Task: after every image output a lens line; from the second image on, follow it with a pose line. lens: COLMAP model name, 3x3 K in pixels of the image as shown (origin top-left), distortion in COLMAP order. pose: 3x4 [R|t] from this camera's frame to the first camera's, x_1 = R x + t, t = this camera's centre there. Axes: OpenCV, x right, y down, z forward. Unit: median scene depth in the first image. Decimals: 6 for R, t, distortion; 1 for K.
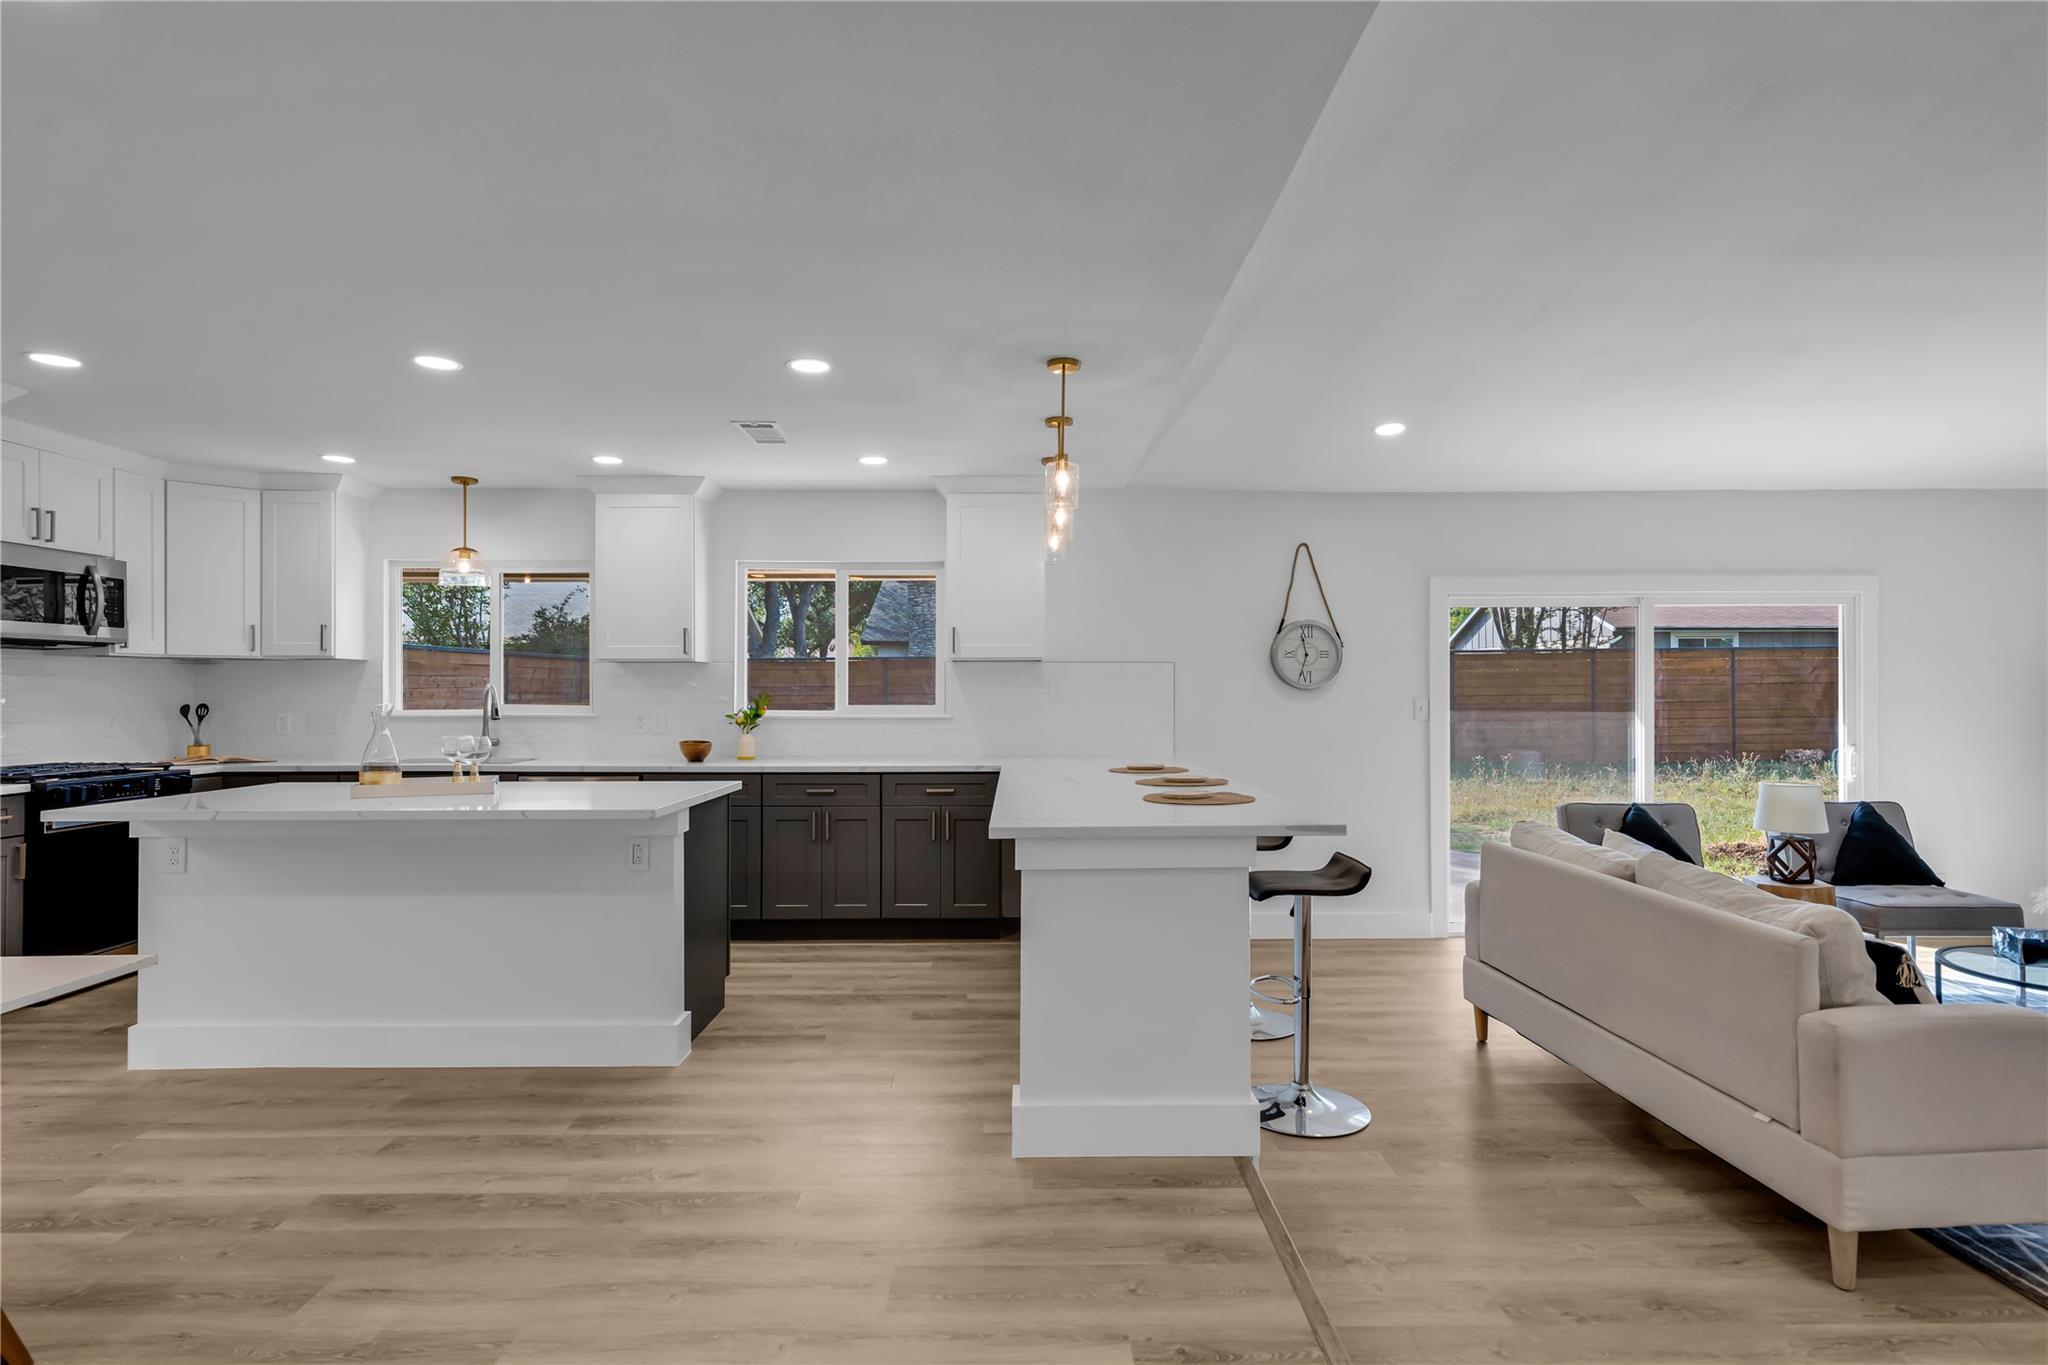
lens RADIAL K [[1050.0, 0, 1023.9], [0, 1050.0, 680.7], [0, 0, 1]] dist [0.004918, -0.000906]
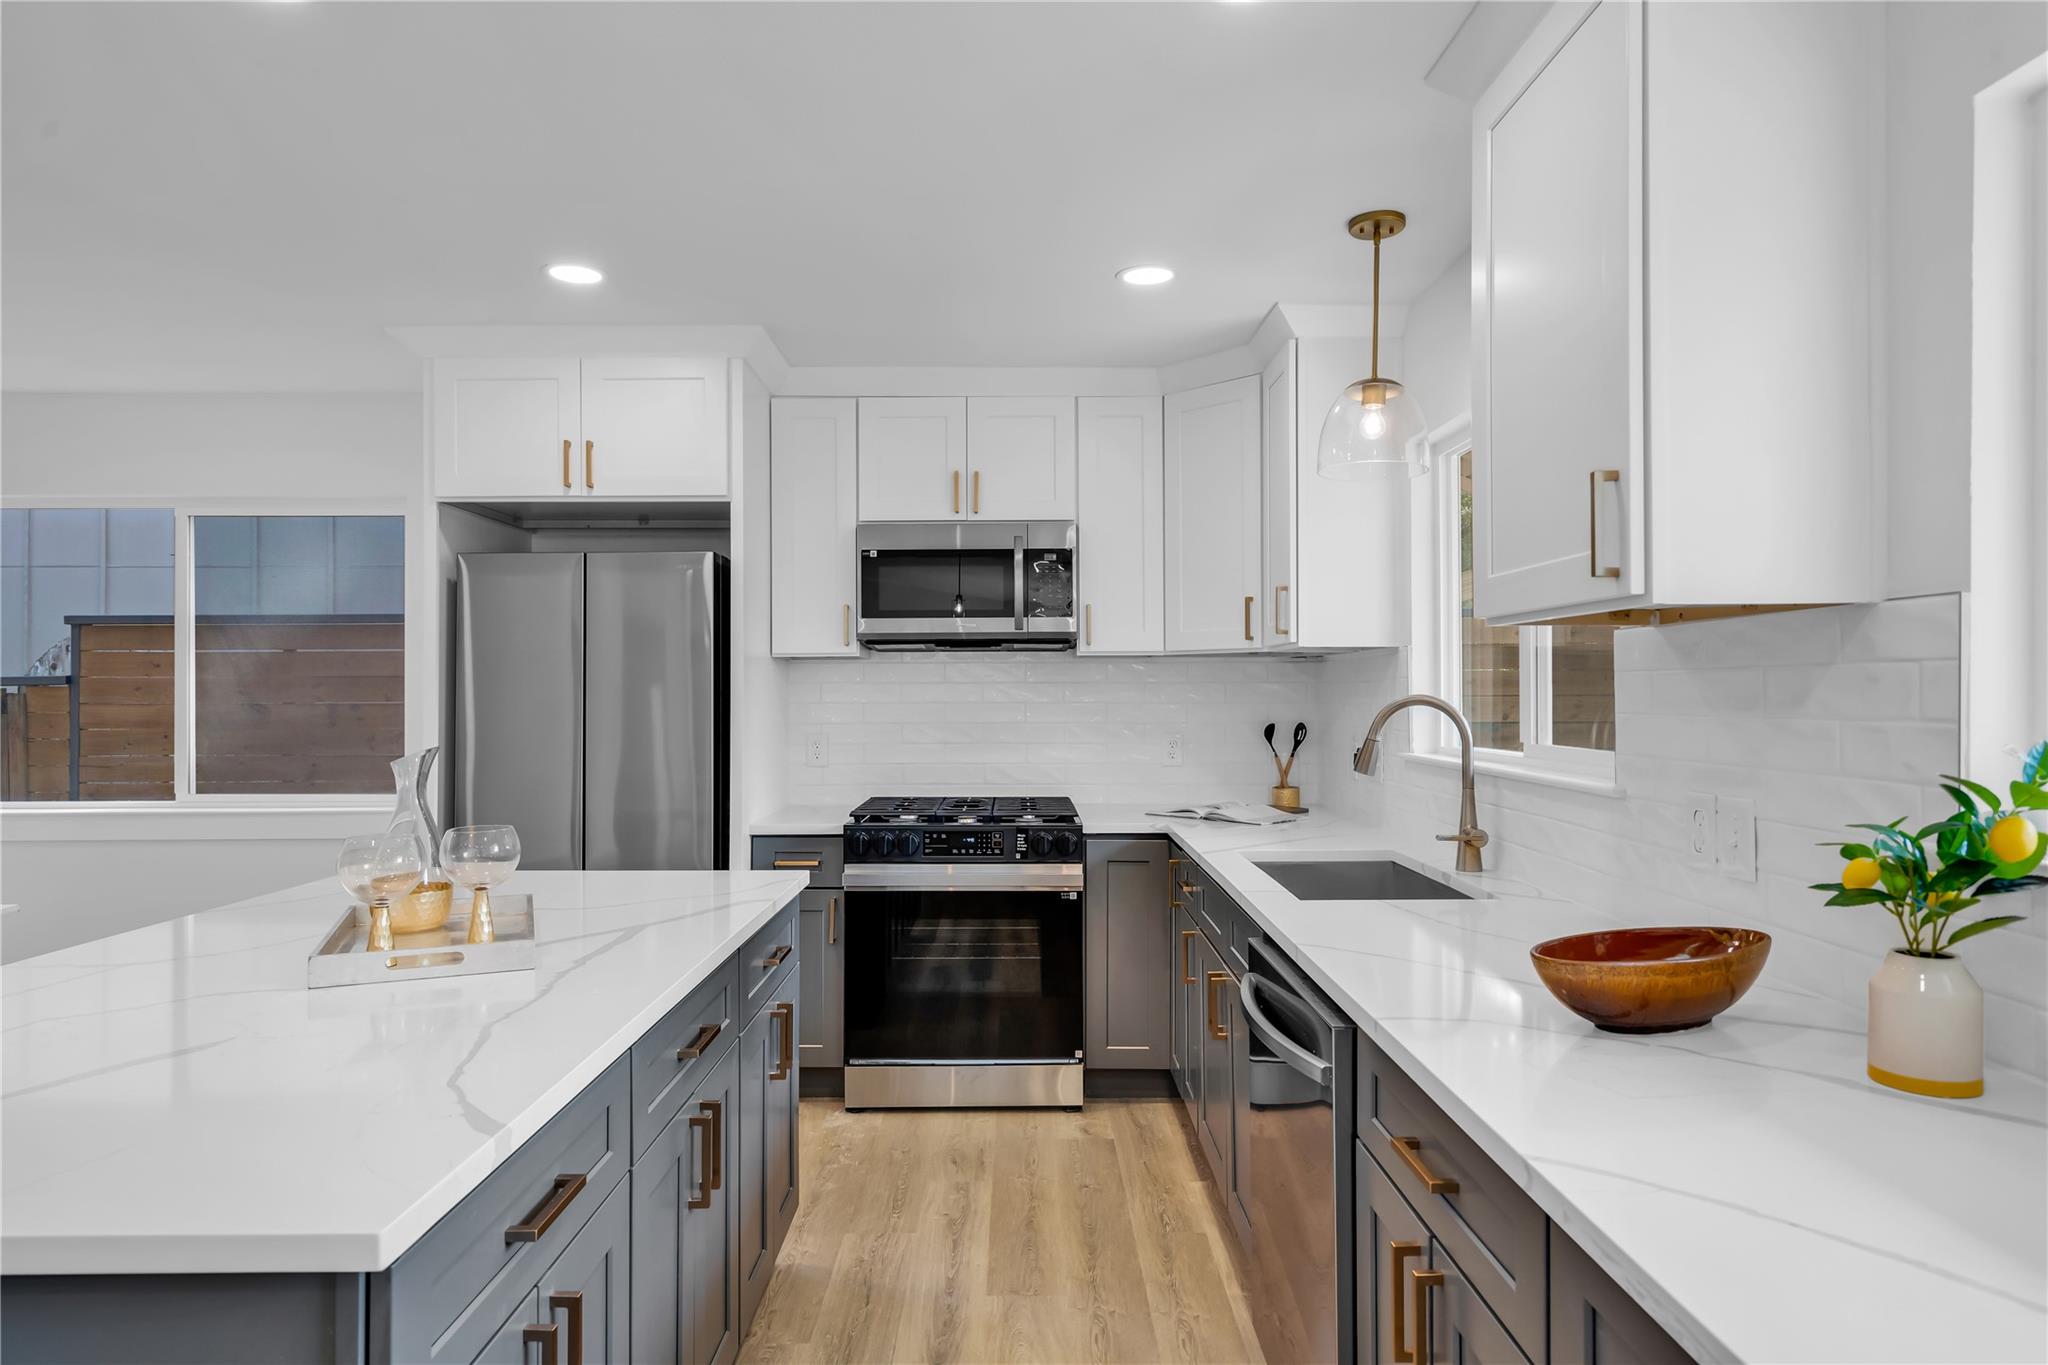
lens RADIAL K [[1194.6, 0, 1026.9], [0, 1194.6, 675.0], [0, 0, 1]] dist [0.009102, -0.001476]
pose [[-0.003096, -0.012882, -0.999912, -0.044441], [0.010813, 0.999858, -0.012915, -0.000329], [0.999937, -0.010852, -0.002956, 0.946721]]
